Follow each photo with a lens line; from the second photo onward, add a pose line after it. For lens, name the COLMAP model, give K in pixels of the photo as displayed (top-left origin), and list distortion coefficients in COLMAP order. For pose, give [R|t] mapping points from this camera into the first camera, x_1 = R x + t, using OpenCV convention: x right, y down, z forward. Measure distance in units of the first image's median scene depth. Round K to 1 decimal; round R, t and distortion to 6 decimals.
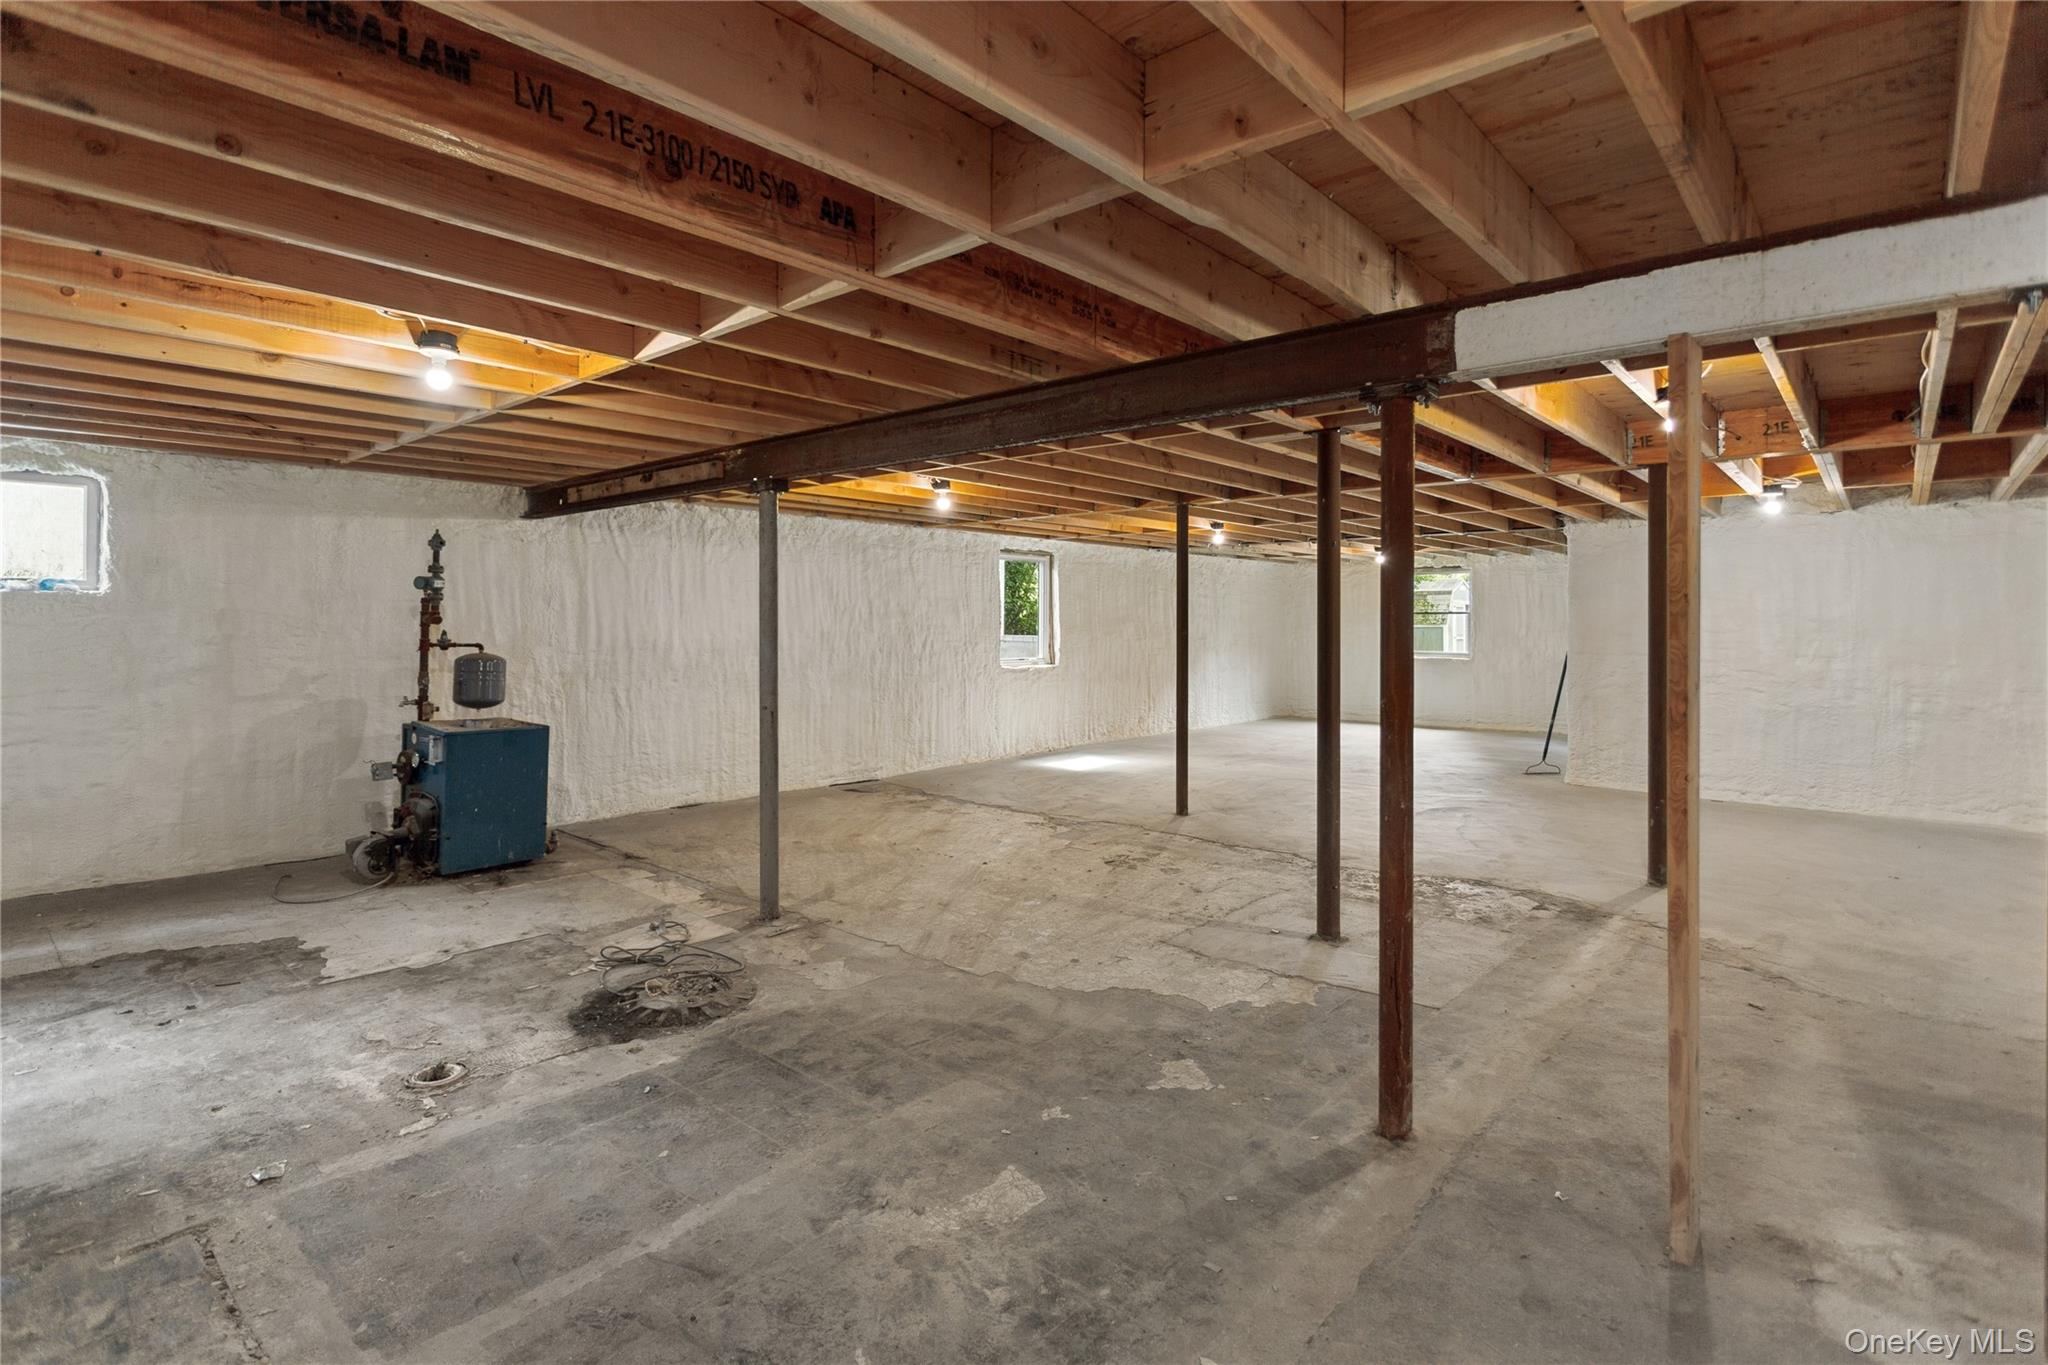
lens RADIAL K [[1002.7, 0, 1024.2], [0, 1002.7, 637.0], [0, 0, 1]] dist [0.001262, 0.000139]
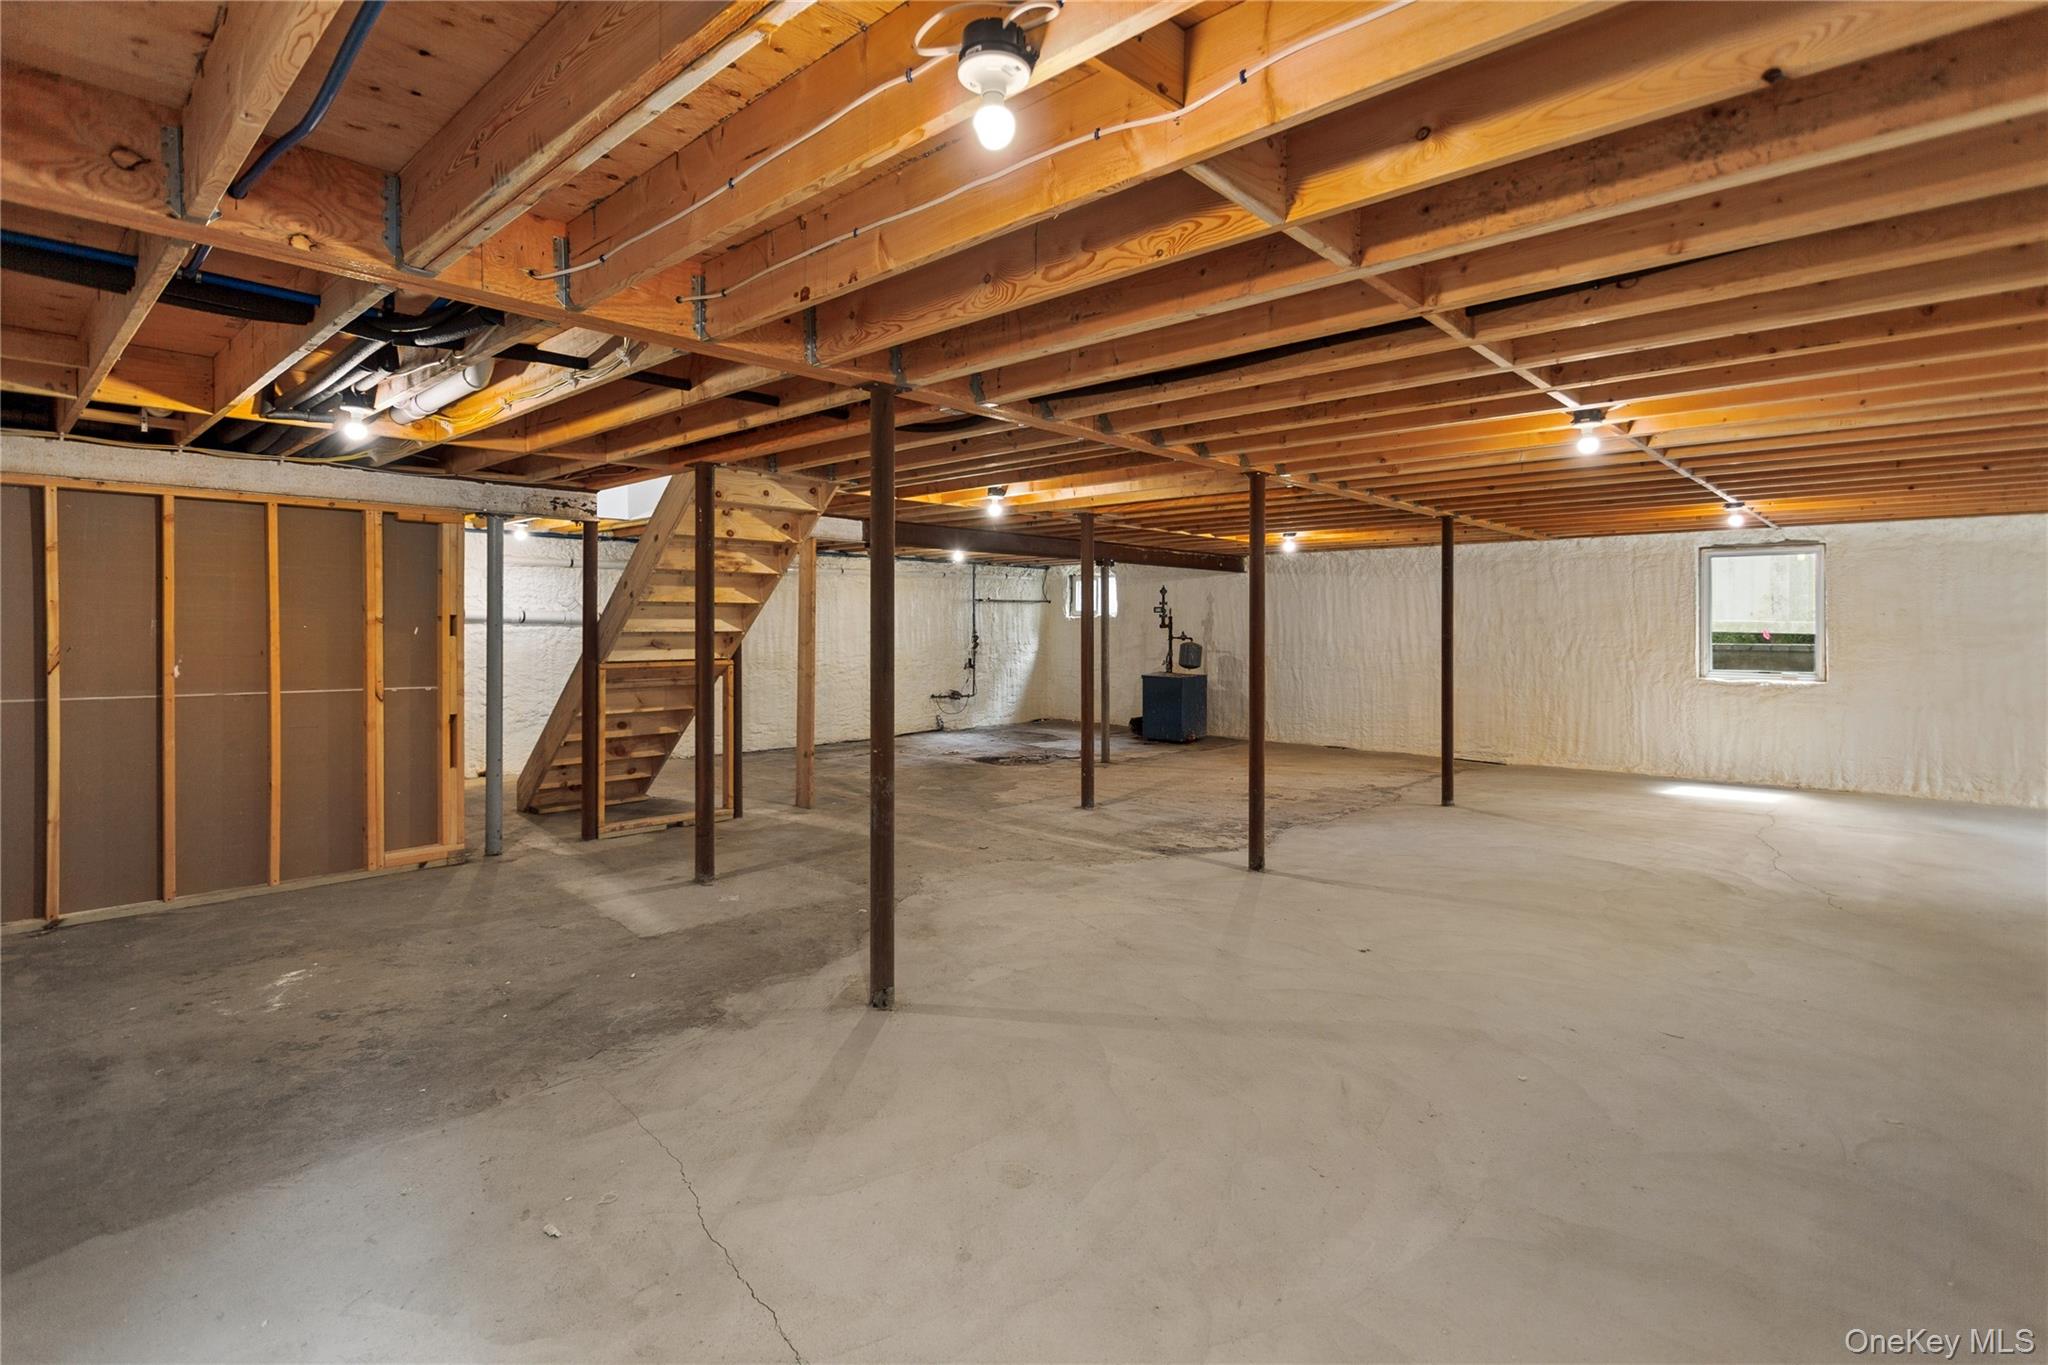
lens RADIAL K [[1002.7, 0, 1024.2], [0, 1002.7, 637.0], [0, 0, 1]] dist [0.001262, 0.000139]
pose [[-0.037619, -0.004362, -0.999283, 1.226734], [-0.026007, 0.999656, -0.003384, 0.016988], [0.998954, 0.025861, -0.037719, 0.578300]]
